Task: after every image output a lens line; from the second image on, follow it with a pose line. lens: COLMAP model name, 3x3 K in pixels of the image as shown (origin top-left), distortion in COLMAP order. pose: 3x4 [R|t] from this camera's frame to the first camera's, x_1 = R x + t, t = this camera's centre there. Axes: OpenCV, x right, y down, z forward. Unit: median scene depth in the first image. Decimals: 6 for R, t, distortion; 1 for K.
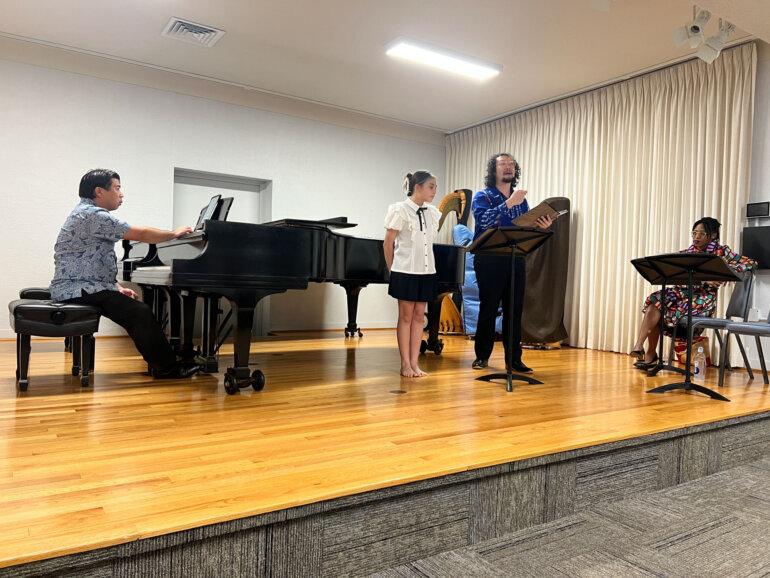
lens RADIAL K [[565.8, 0, 385.0], [0, 565.8, 289.0], [0, 0, 1]] dist [0.005165, -0.002627]
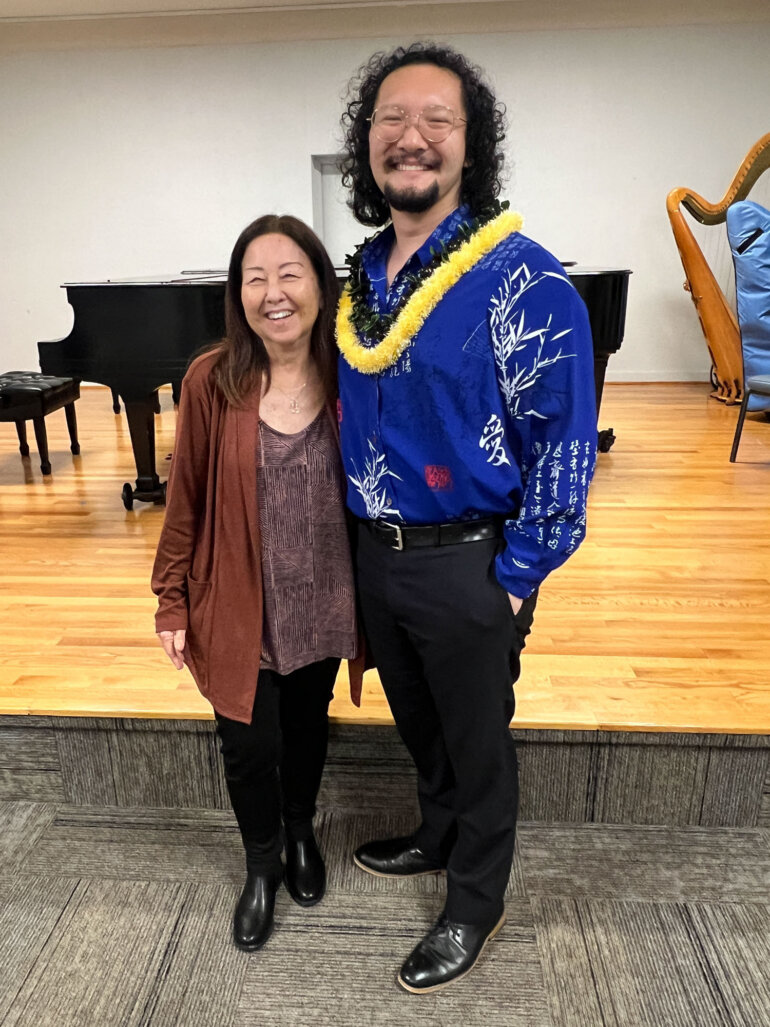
lens RADIAL K [[764.1, 0, 385.0], [0, 764.1, 513.5], [0, 0, 1]] dist [-0.000687, 0.001012]
pose [[0.802417, 0.152253, -0.577015, 0.917632], [0.032055, 0.954514, 0.296438, -0.168627], [0.595903, -0.256364, 0.761037, 0.550910]]
